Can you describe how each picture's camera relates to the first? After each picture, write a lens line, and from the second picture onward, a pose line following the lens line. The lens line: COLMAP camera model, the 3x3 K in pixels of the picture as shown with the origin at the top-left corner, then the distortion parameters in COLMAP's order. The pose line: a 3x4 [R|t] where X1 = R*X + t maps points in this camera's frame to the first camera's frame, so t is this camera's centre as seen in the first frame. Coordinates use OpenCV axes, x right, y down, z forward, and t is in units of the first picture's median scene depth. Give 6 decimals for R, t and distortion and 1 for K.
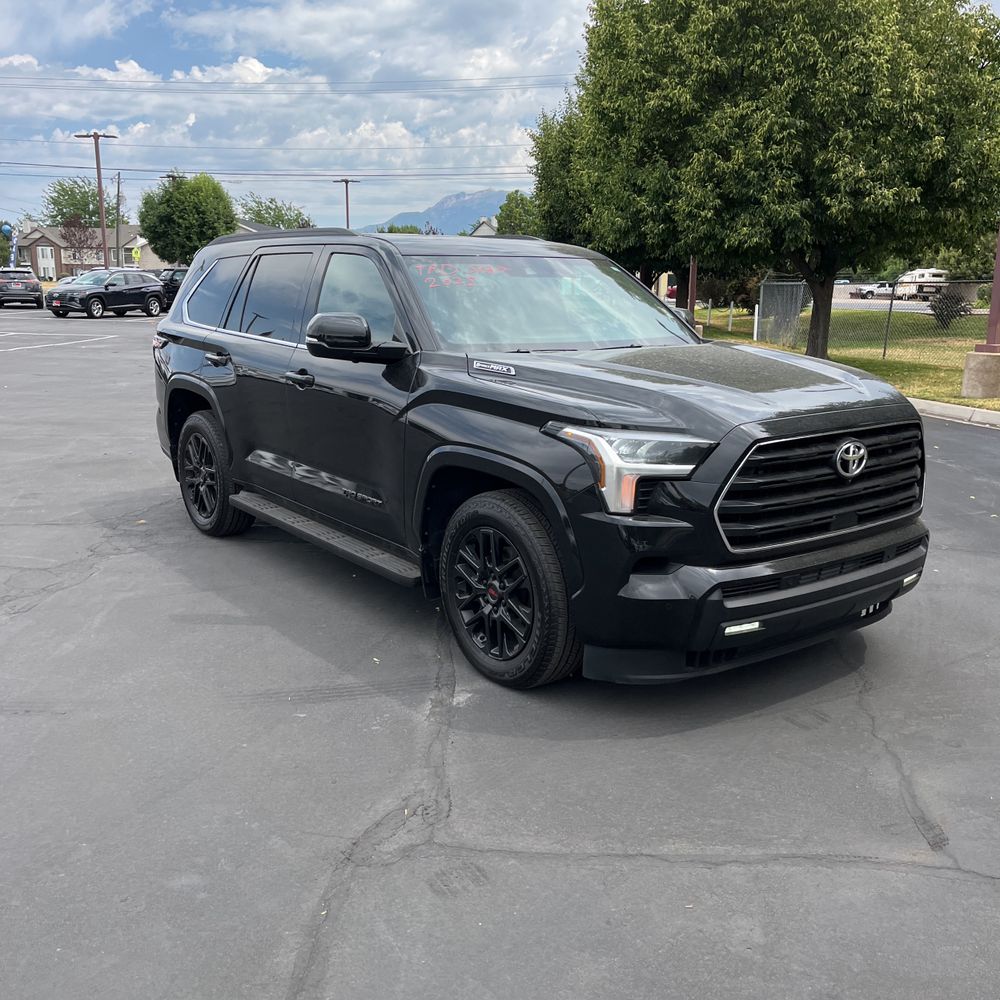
lens RADIAL K [[1021.0, 0, 490.7], [0, 1021.0, 504.0], [0, 0, 1]] dist [0.030279, 0.000000]
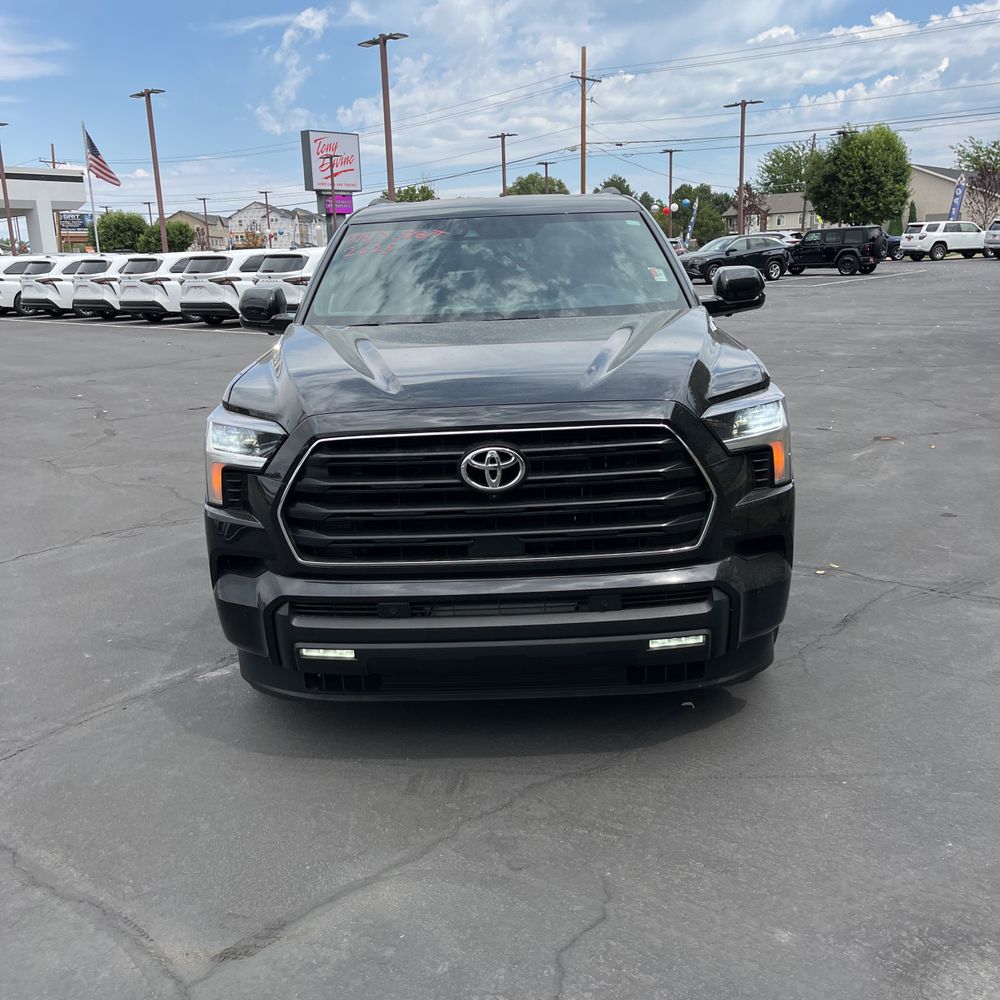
lens RADIAL K [[1021.0, 0, 493.2], [0, 1021.0, 509.4], [0, 0, 1]] dist [0.030279, 0.000000]
pose [[0.788050, 0.112632, -0.605219, 0.825235], [-0.088025, 0.993634, 0.070300, -0.067878], [0.609285, -0.002125, 0.792948, 0.394123]]
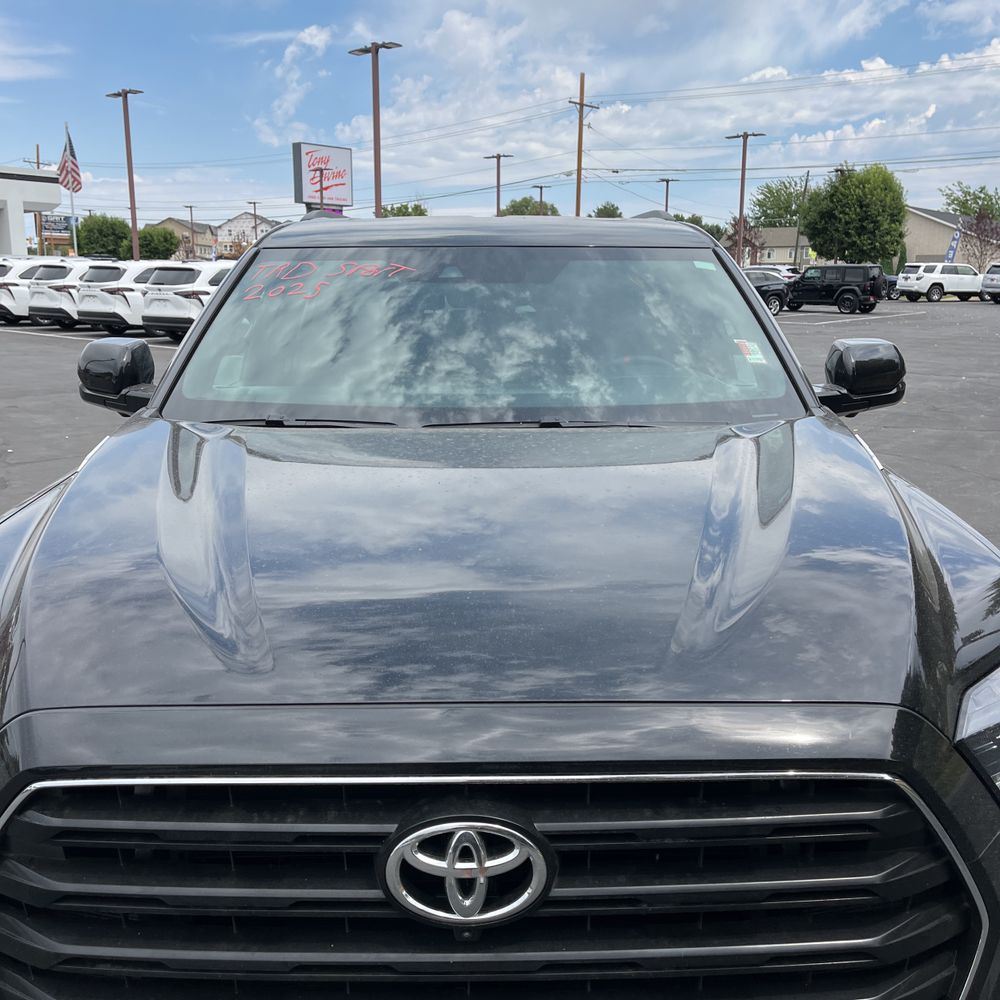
lens RADIAL K [[1021.0, 0, 495.7], [0, 1021.0, 485.9], [0, 0, 1]] dist [0.030279, 0.000000]
pose [[0.795217, 0.119887, -0.594354, 0.533743], [-0.128414, 0.991321, 0.028148, -0.170884], [0.592570, 0.053939, 0.803711, 0.753370]]
